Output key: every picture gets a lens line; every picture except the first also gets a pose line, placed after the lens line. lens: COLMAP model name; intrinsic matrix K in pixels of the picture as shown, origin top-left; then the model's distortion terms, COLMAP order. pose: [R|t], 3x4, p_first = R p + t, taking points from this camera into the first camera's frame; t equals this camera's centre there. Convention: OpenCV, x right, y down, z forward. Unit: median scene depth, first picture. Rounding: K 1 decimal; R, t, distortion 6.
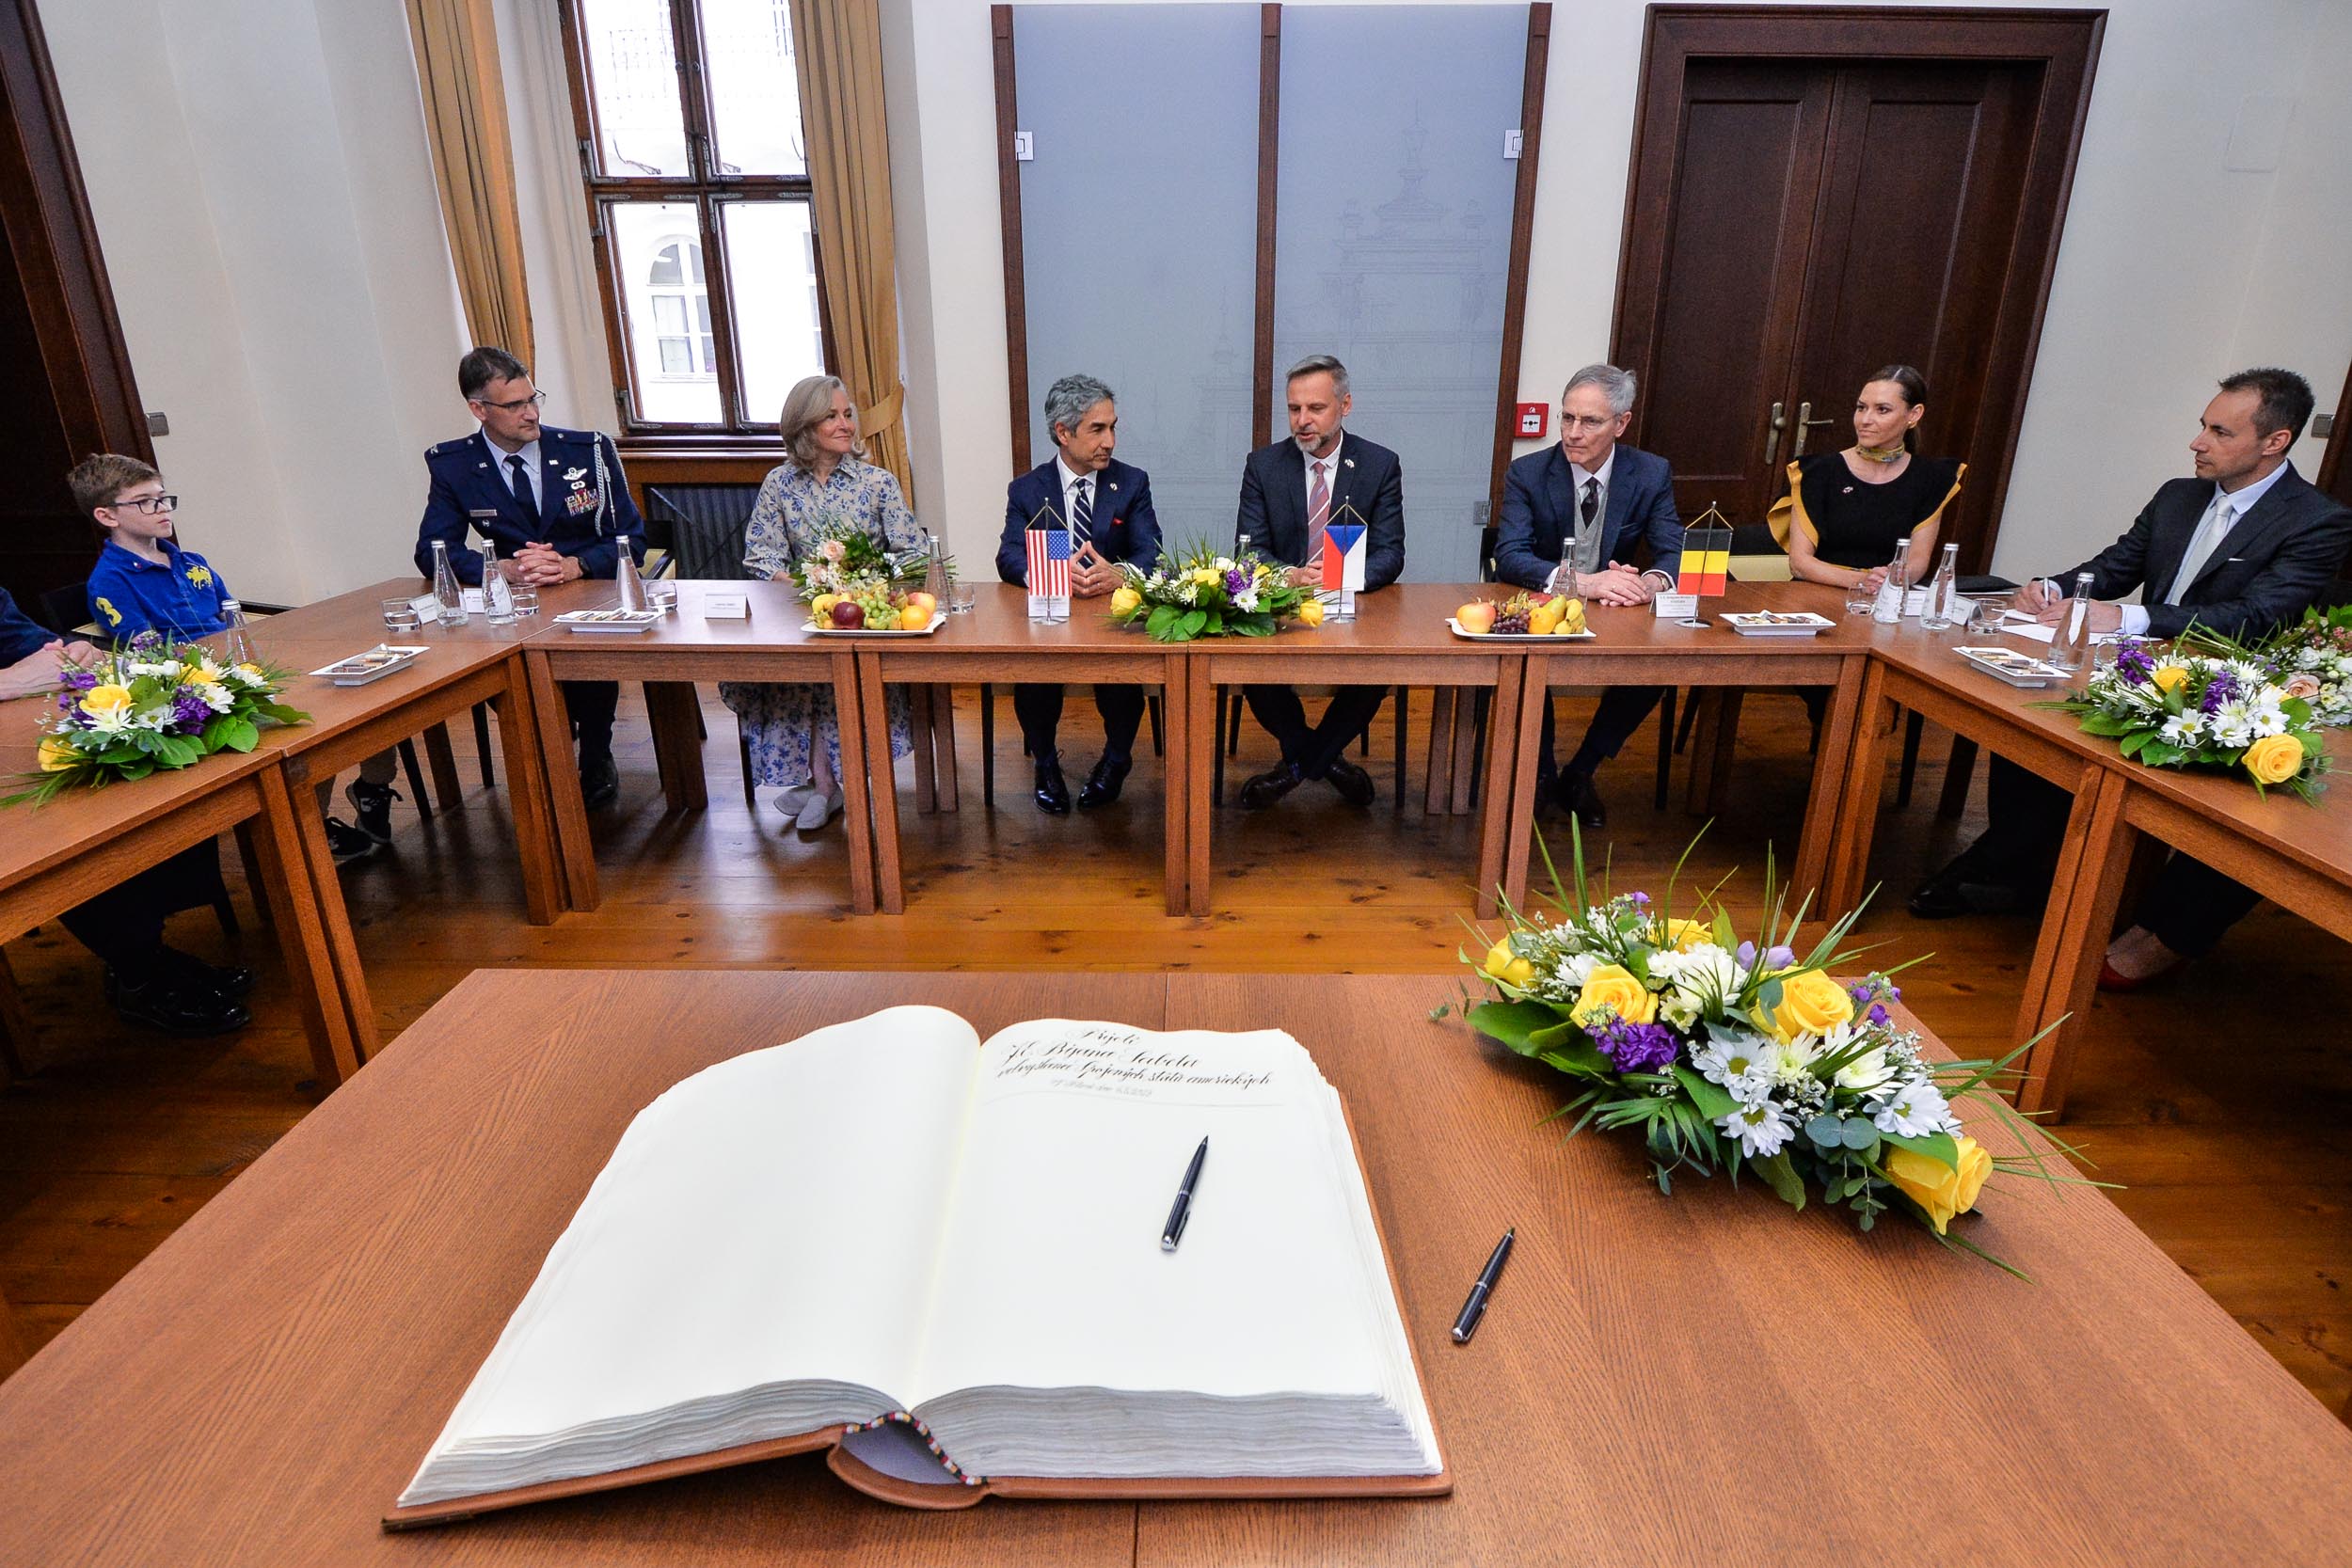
lens RADIAL K [[1252.7, 0, 1176.3], [0, 1252.7, 794.0], [0, 0, 1]] dist [0.021229, -0.003173]
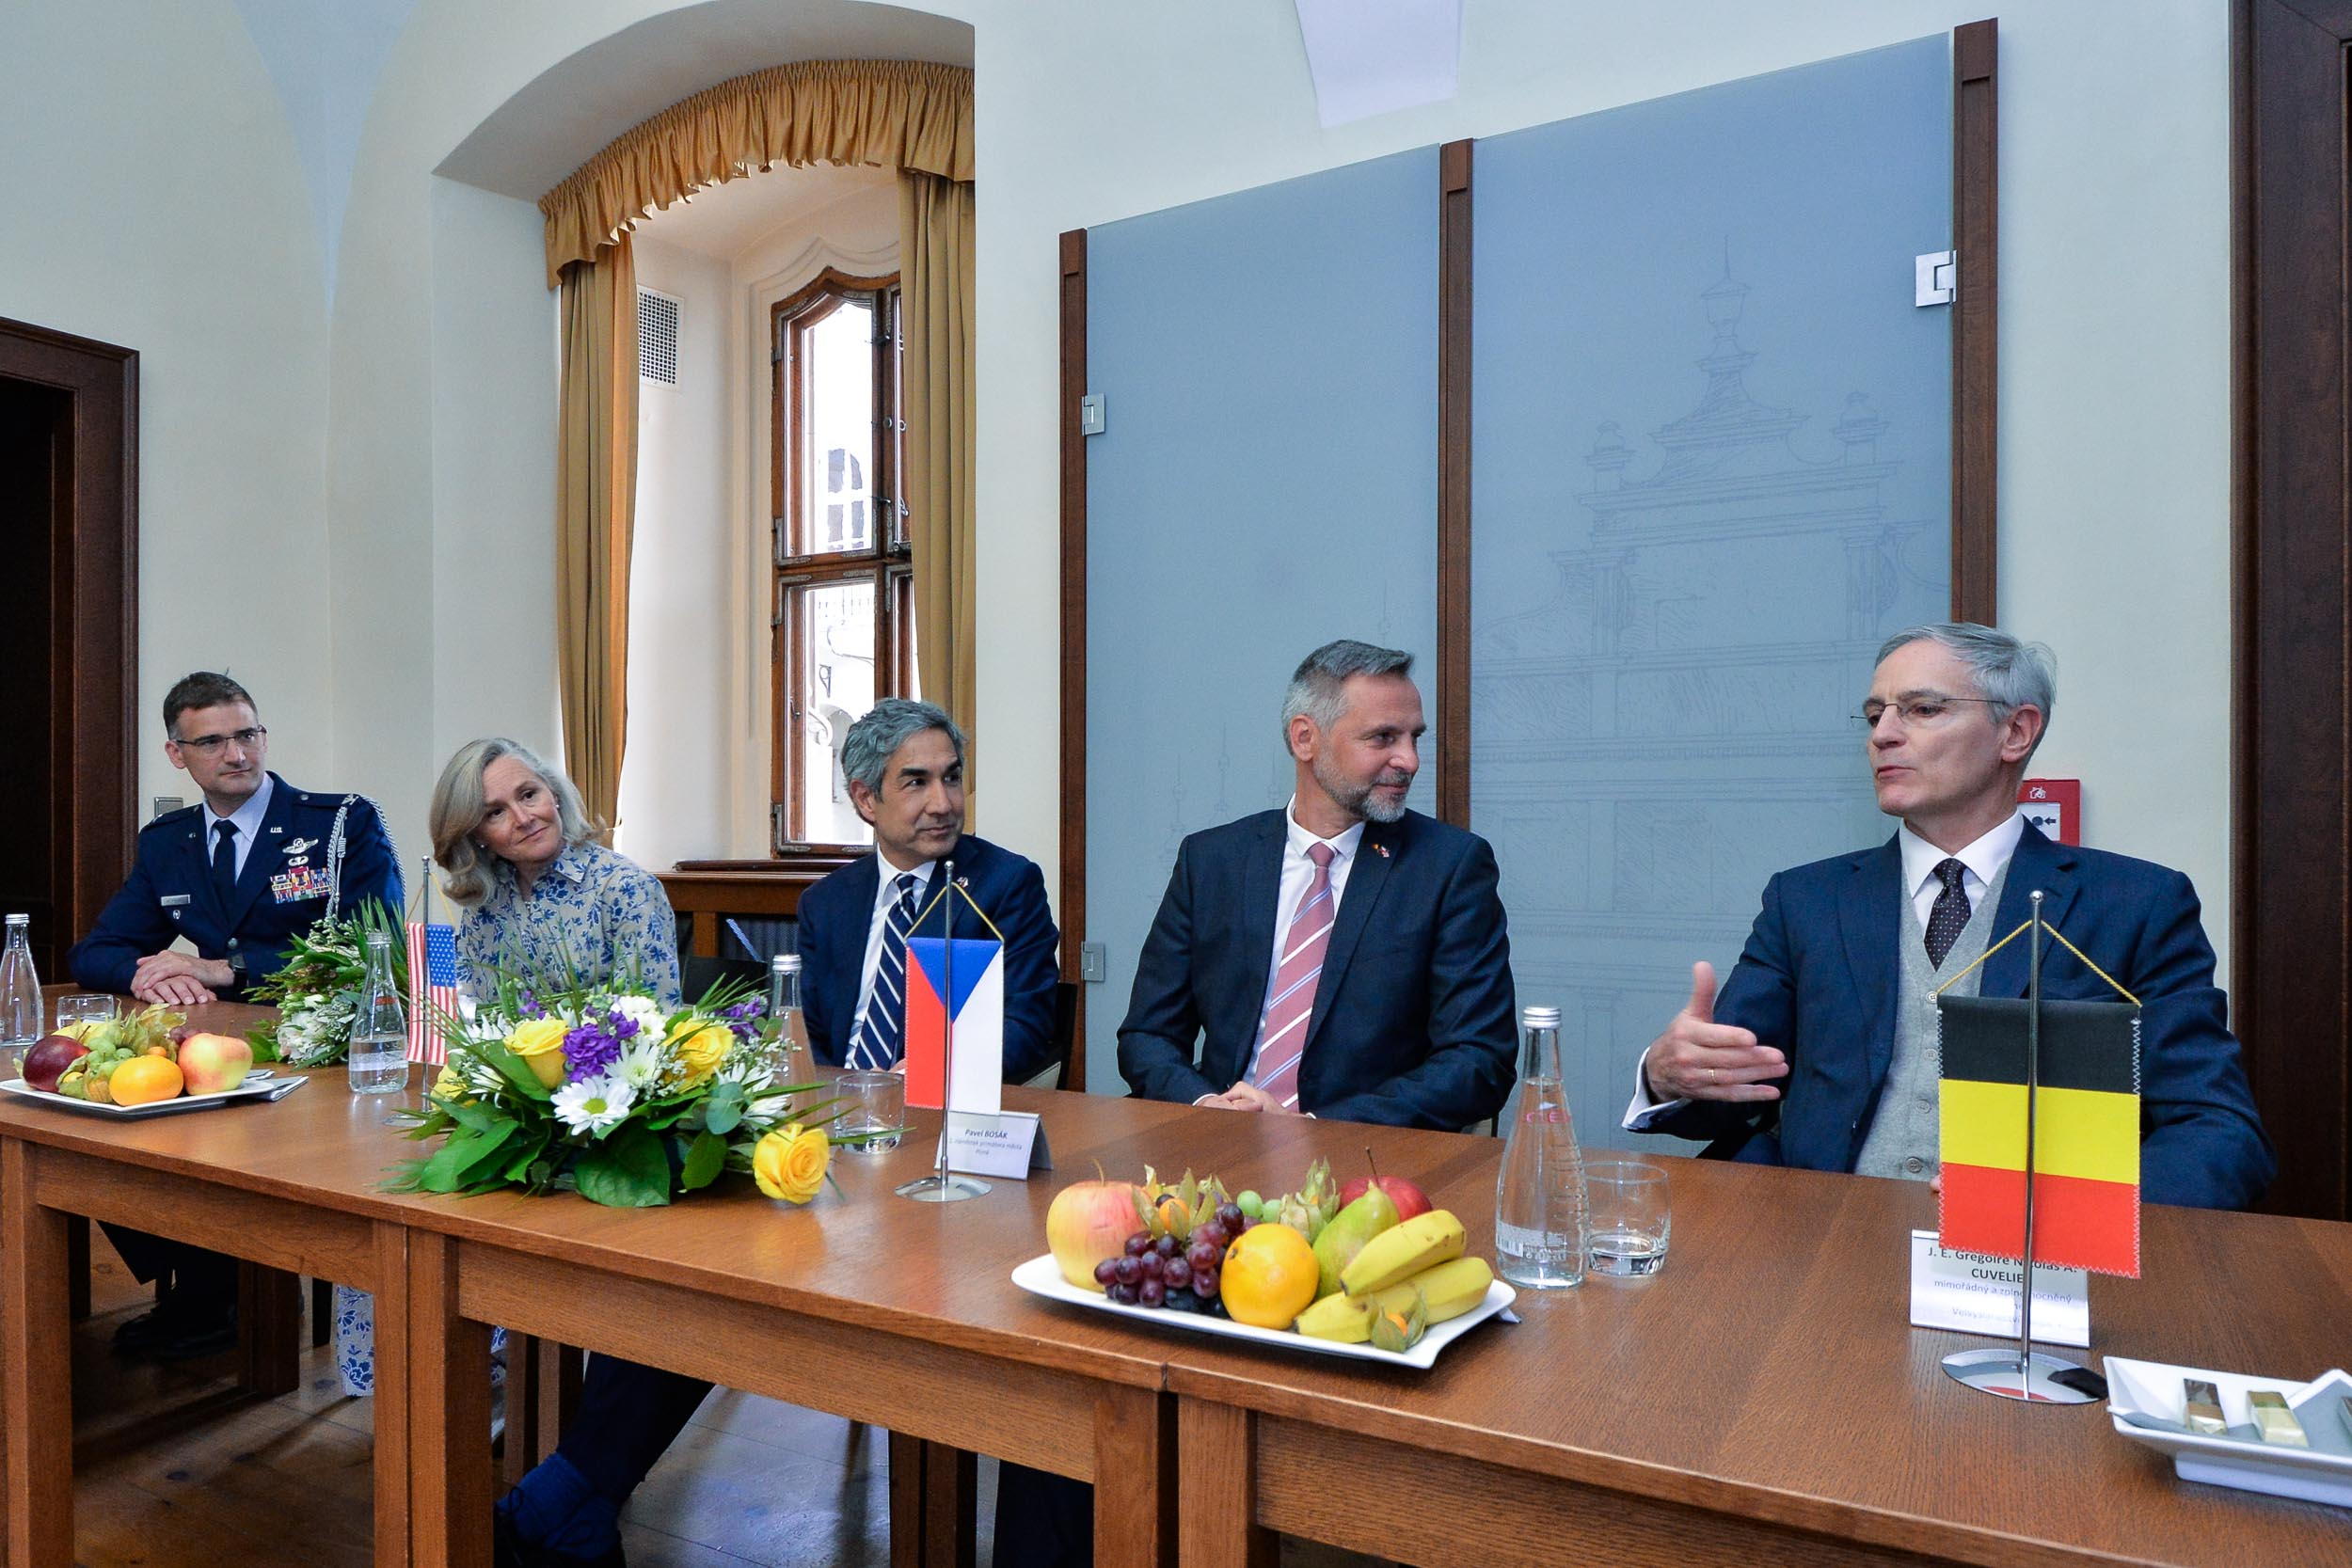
lens RADIAL K [[1483.4, 0, 1168.1], [0, 1483.4, 837.1], [0, 0, 1]] dist [0.012633, -0.004659]
pose [[0.877125, 0.007909, -0.480197, 0.294648], [-0.172619, 0.938239, -0.299852, -0.087294], [0.448168, 0.345899, 0.824318, 0.476380]]
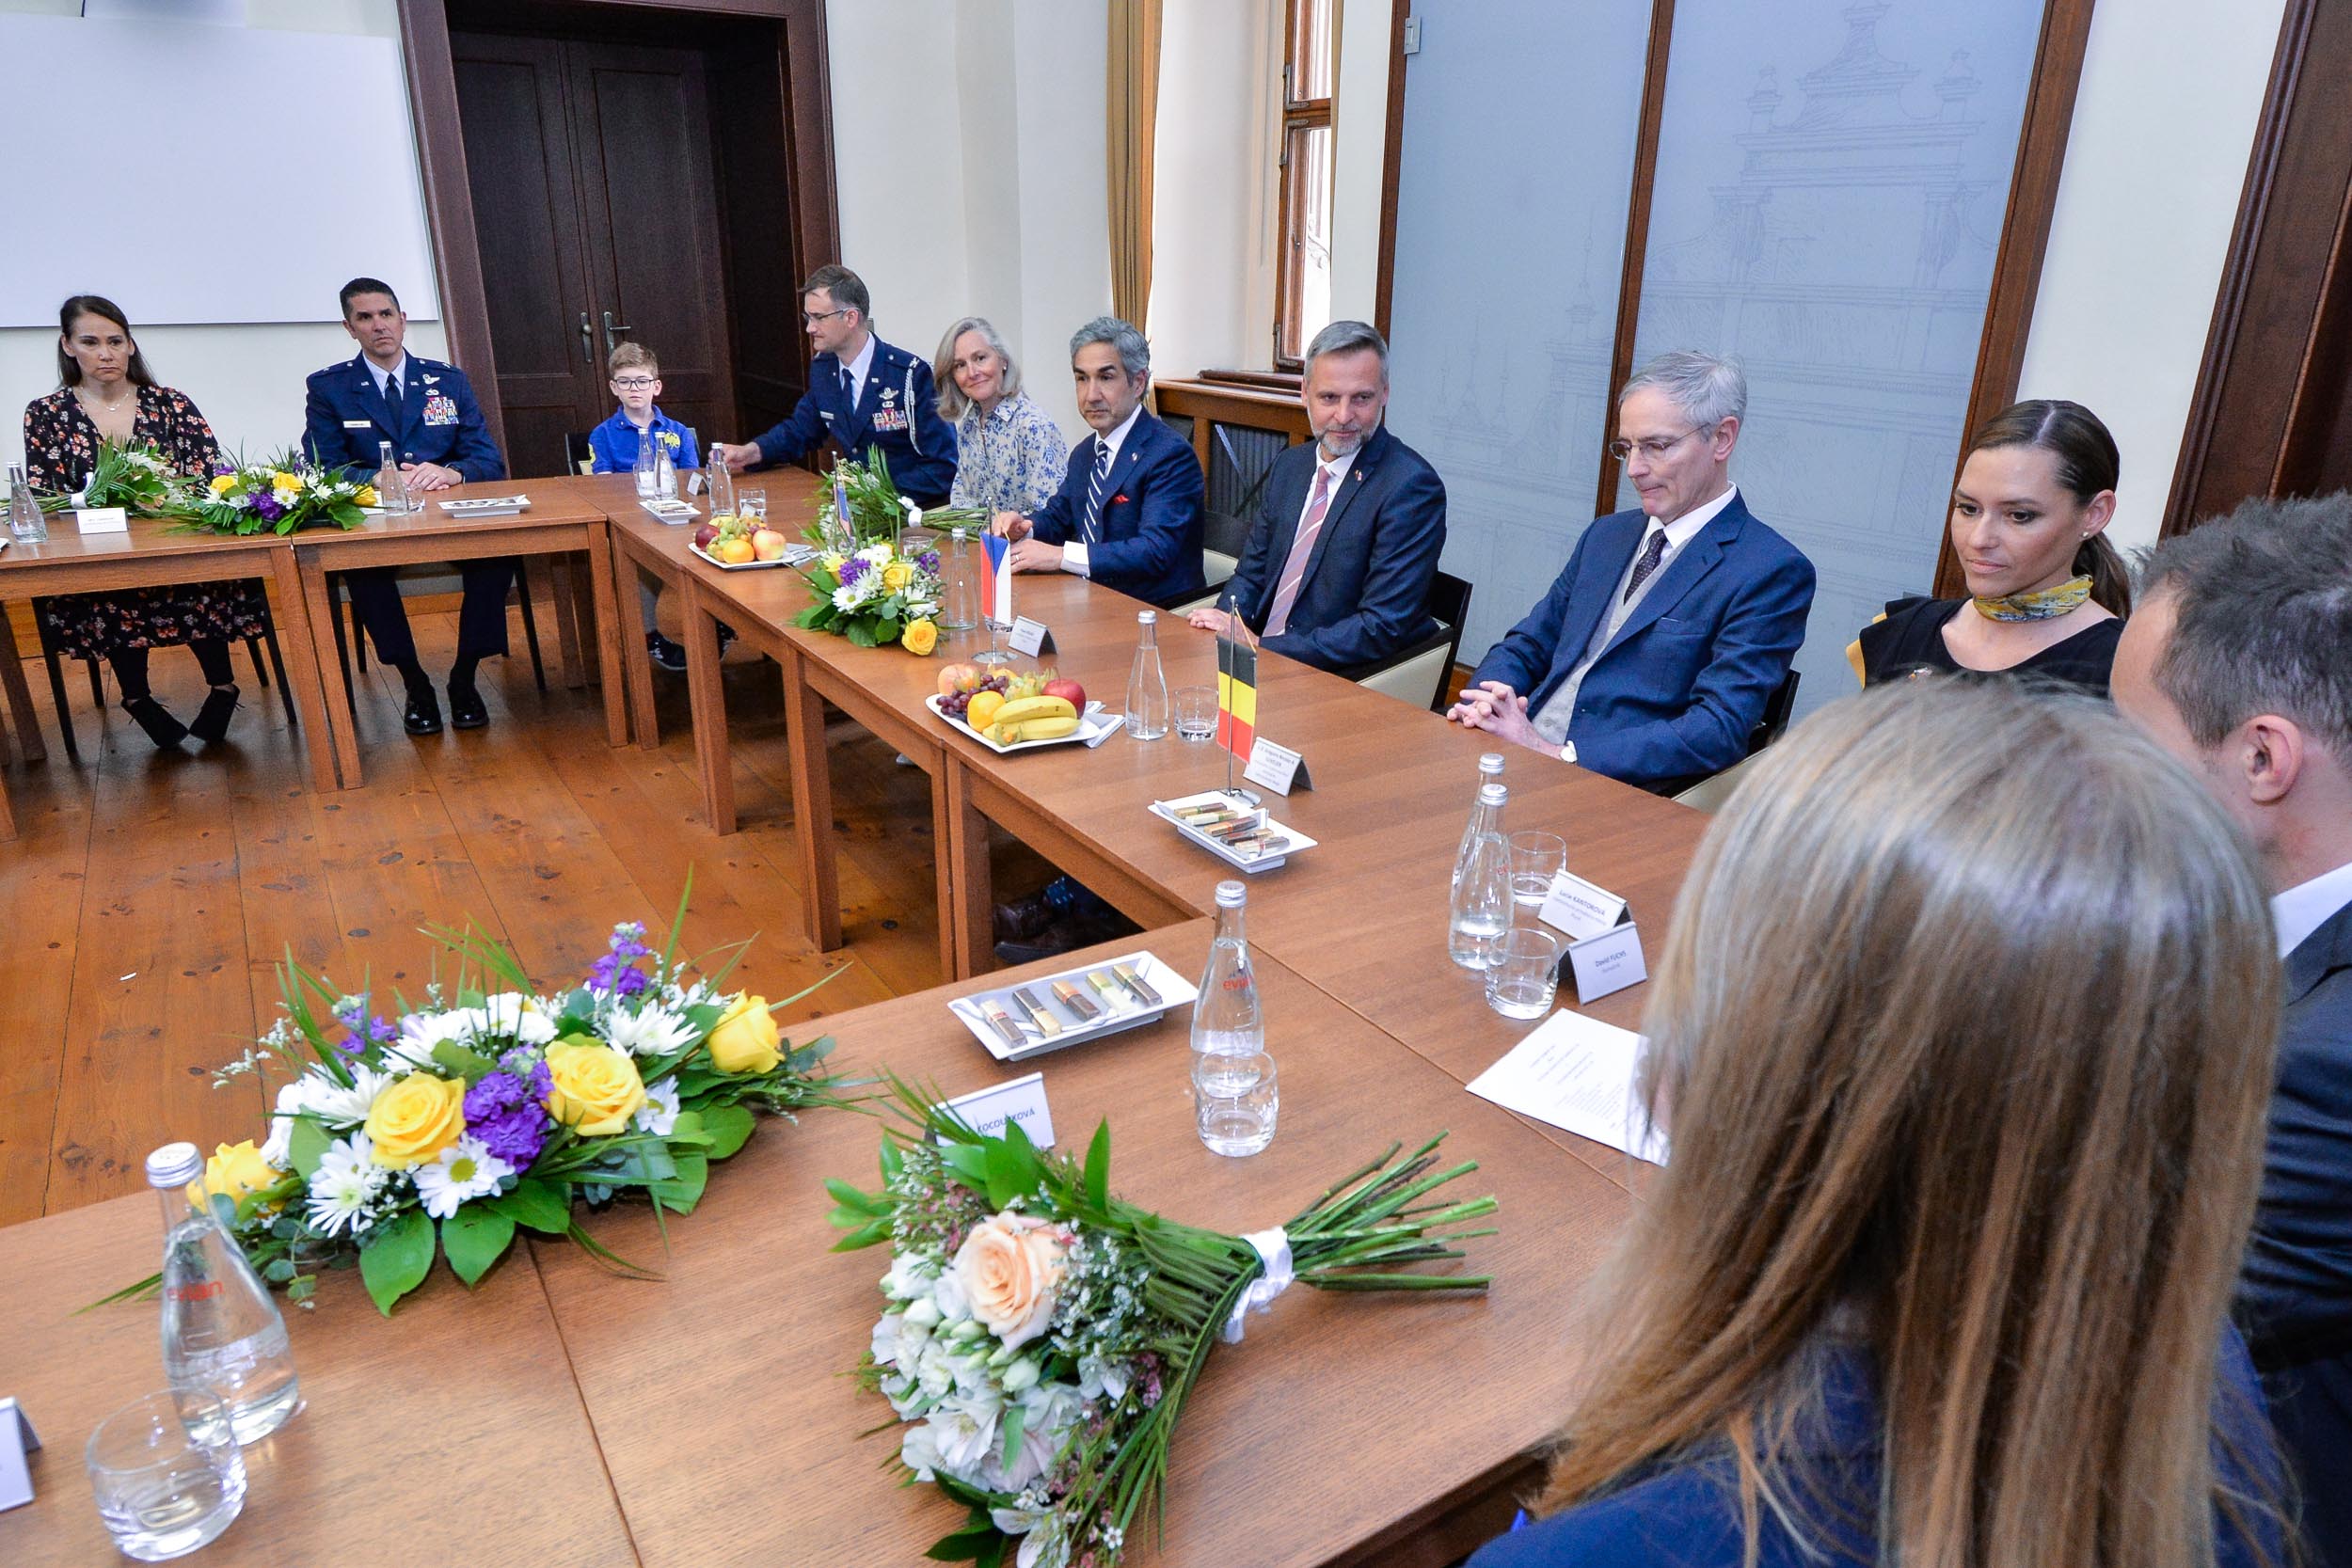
lens RADIAL K [[1483.4, 0, 1173.1], [0, 1483.4, 785.0], [0, 0, 1]] dist [0.012633, -0.004659]
pose [[0.548749, 0.294736, -0.782308, 0.677851], [-0.304591, 0.941955, 0.141228, -0.168136], [0.778524, 0.160785, 0.606670, 0.416555]]
